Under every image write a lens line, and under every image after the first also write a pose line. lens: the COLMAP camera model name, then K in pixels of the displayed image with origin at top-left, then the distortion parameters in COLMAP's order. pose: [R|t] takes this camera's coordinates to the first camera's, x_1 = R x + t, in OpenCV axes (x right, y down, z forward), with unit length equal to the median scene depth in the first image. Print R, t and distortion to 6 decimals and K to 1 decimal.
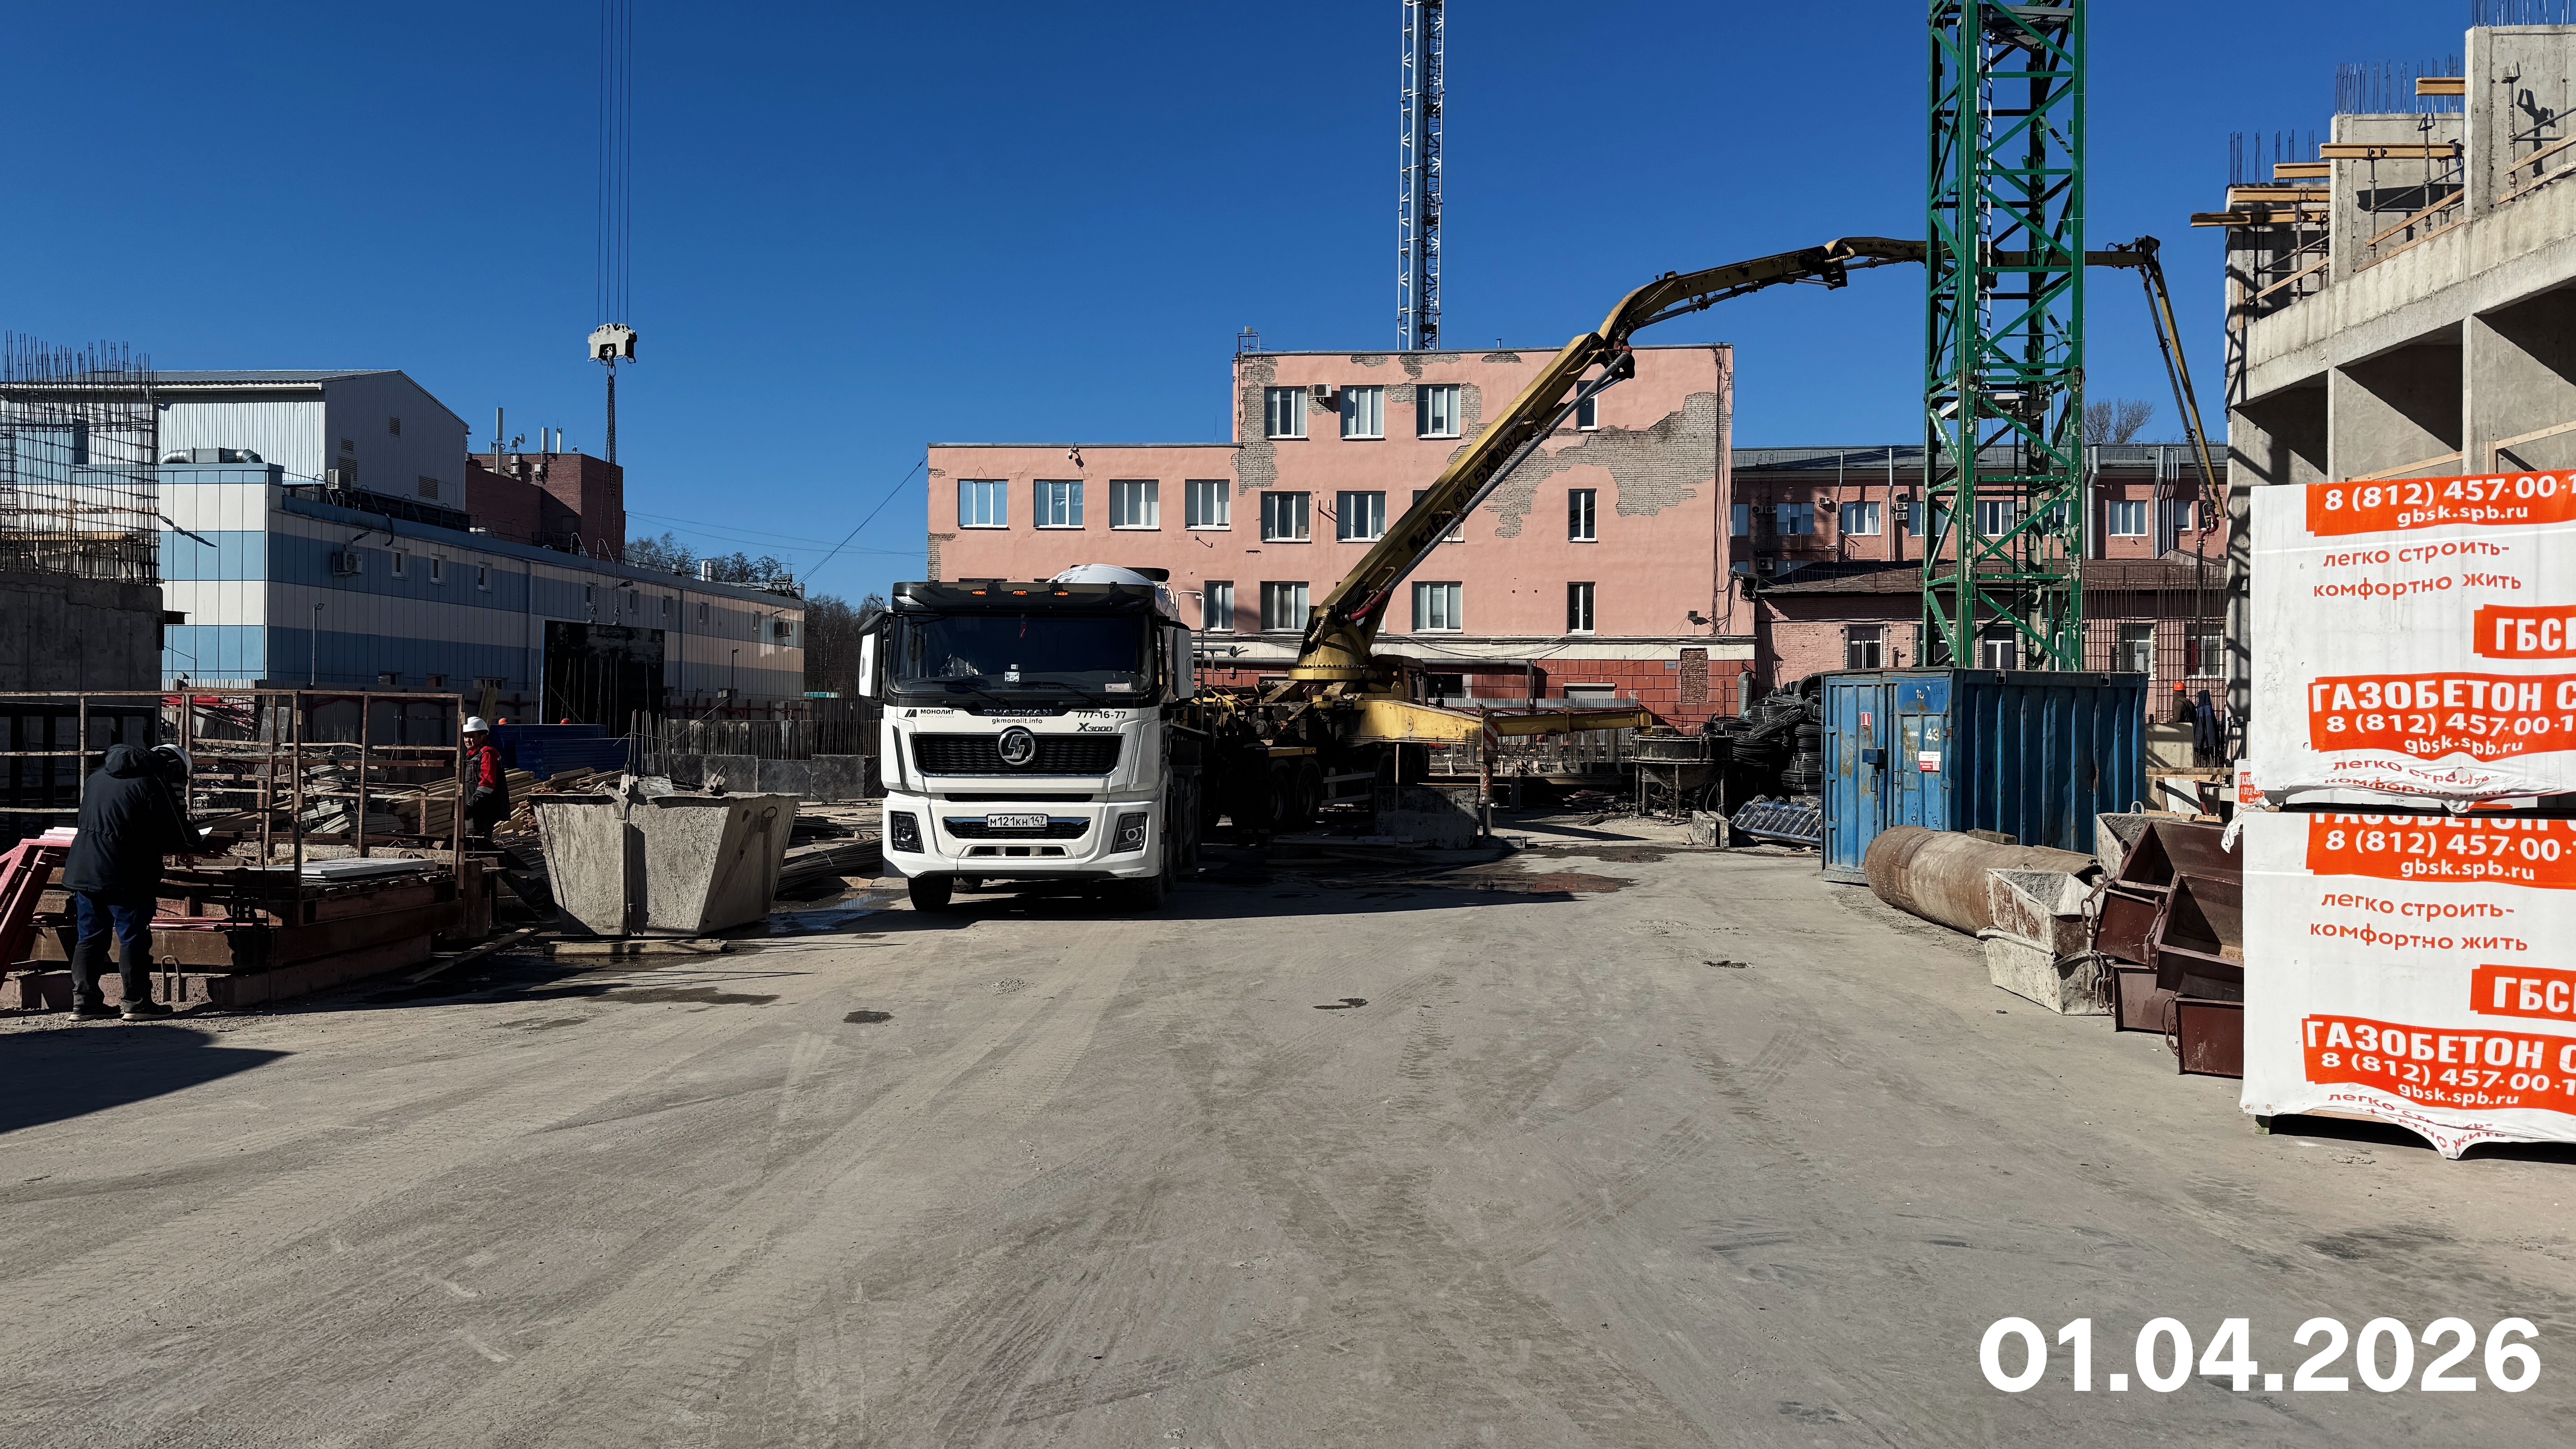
lens RADIAL K [[1809.4, 0, 1301.0], [0, 1809.4, 747.1], [0, 0, 1]] dist [0.078606, -0.103023]
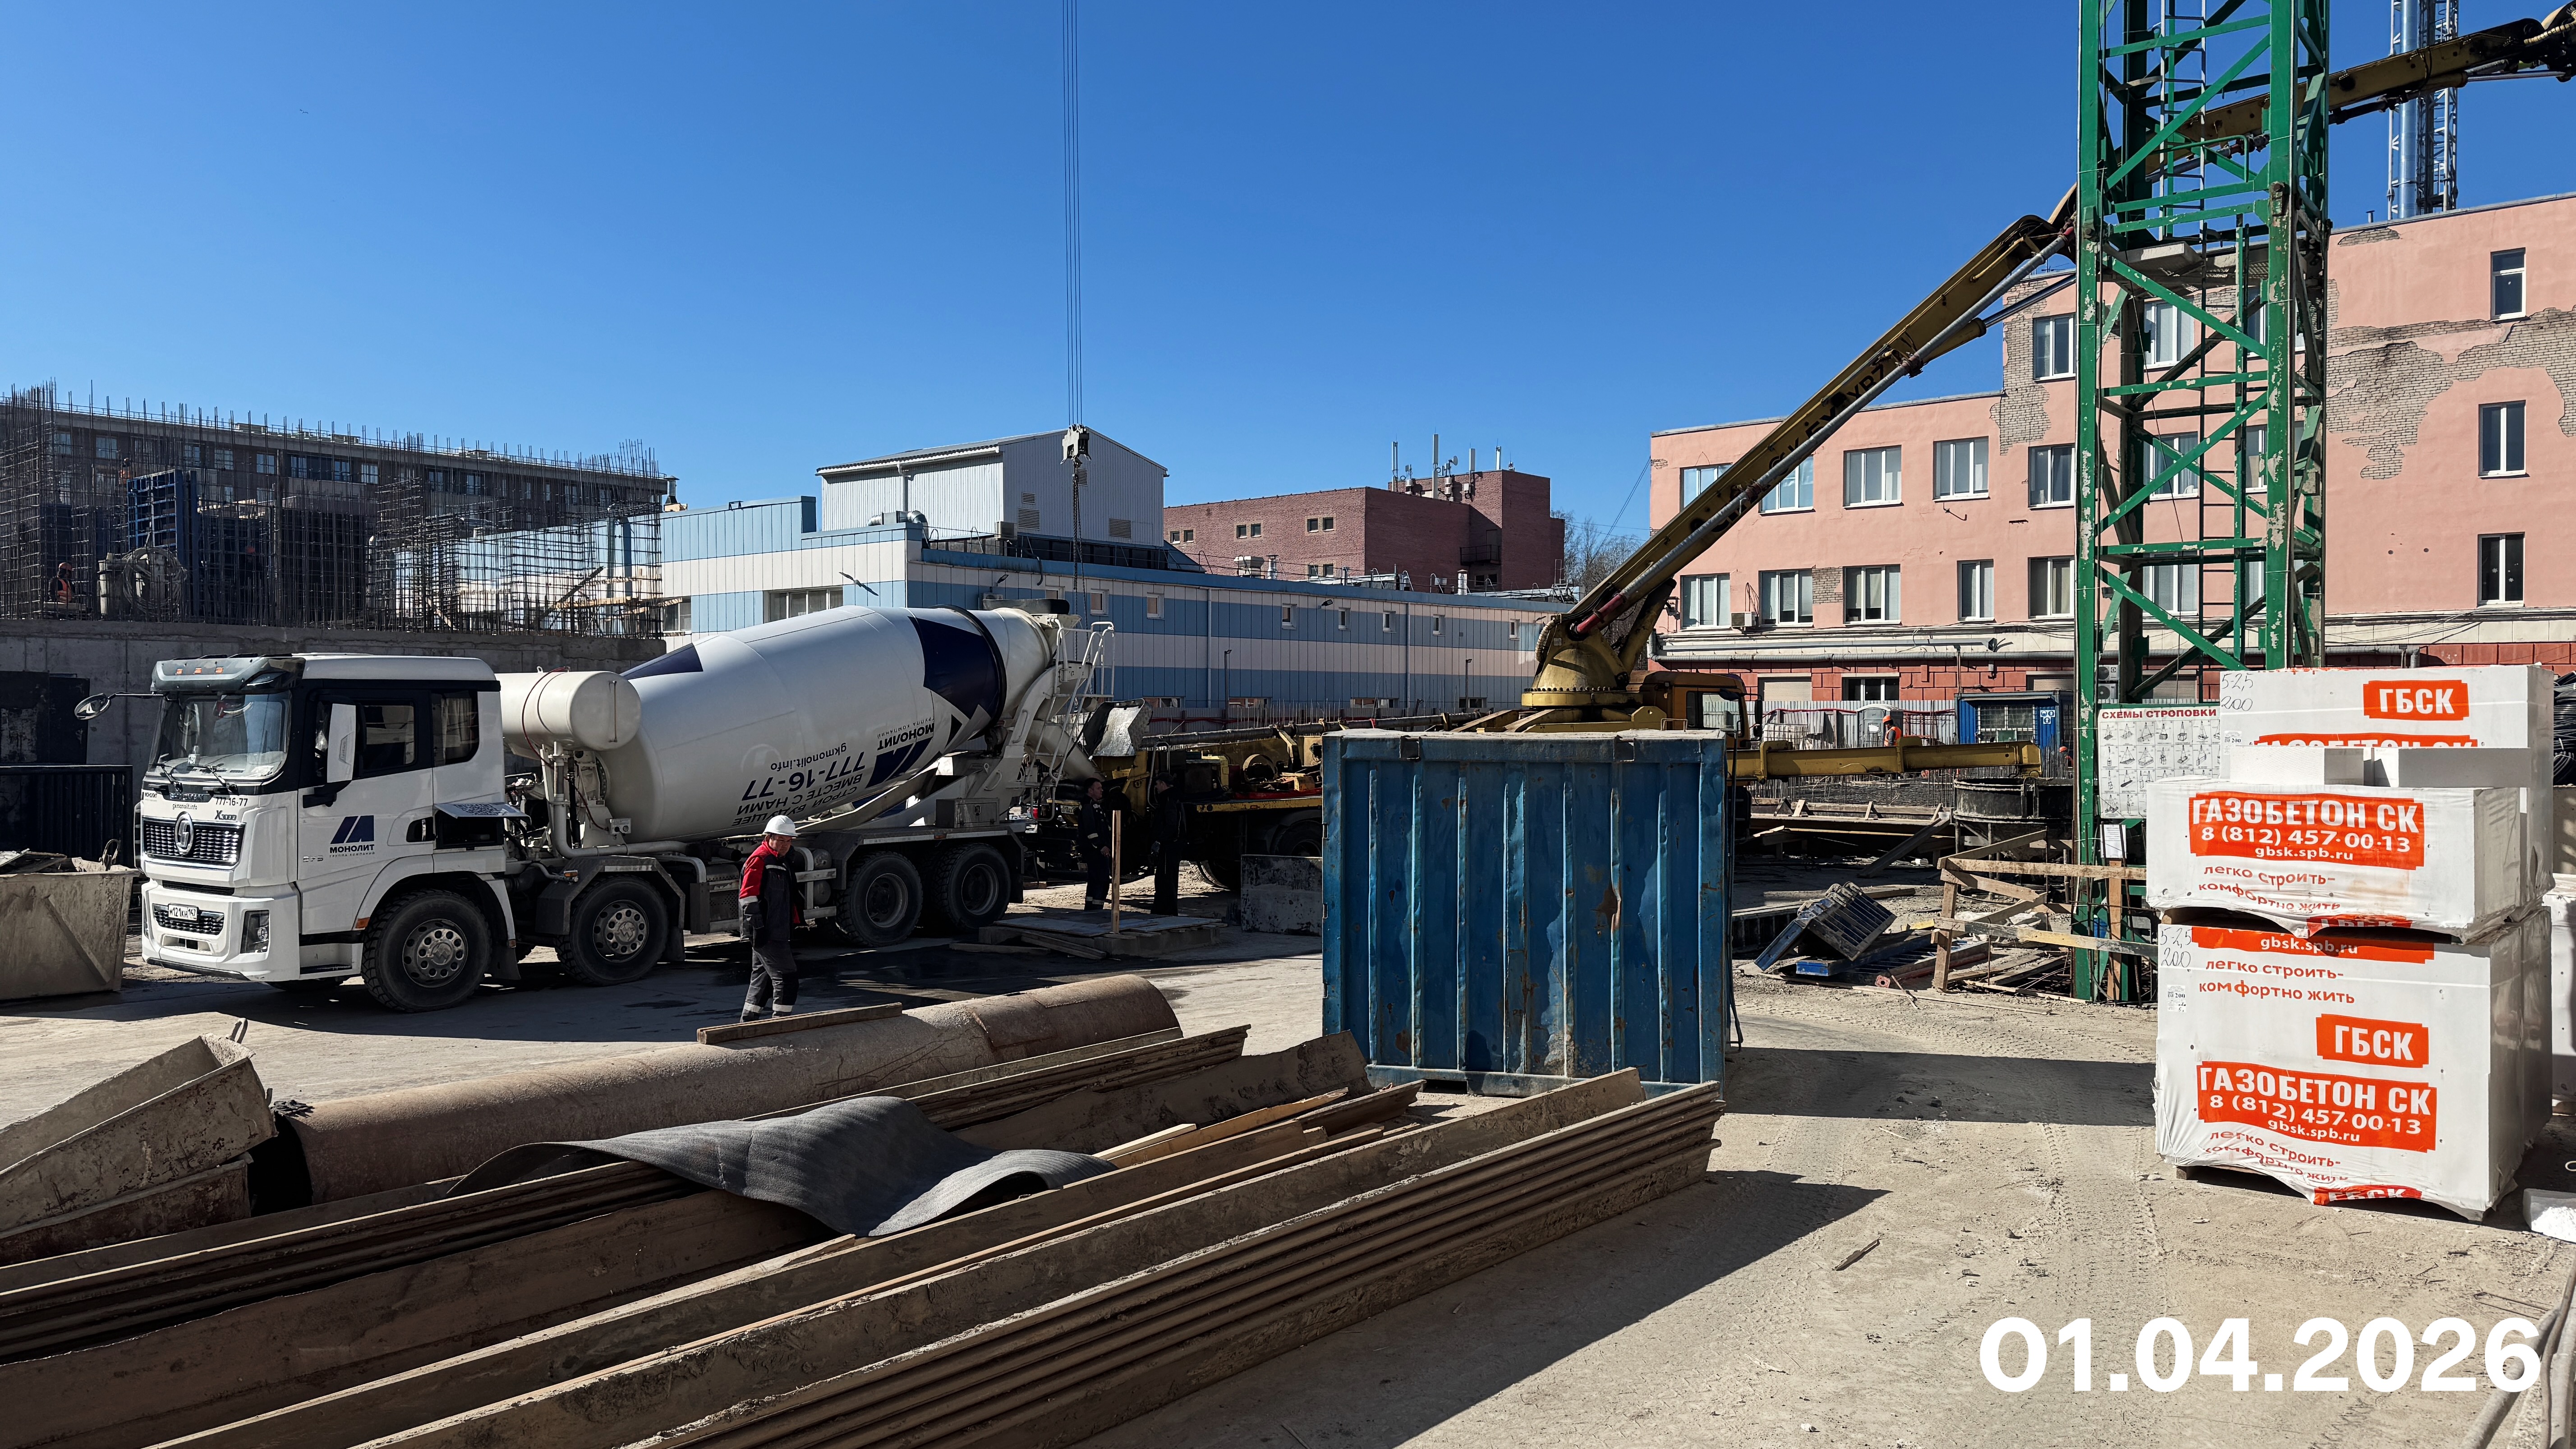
lens RADIAL K [[1809.4, 0, 1211.9], [0, 1809.4, 733.9], [0, 0, 1]] dist [0.078606, -0.103023]
pose [[0.794225, -0.000910, -0.607623, 0.189486], [-0.000233, 0.999998, -0.001803, -0.011188], [0.607623, 0.001573, 0.794224, 0.125174]]
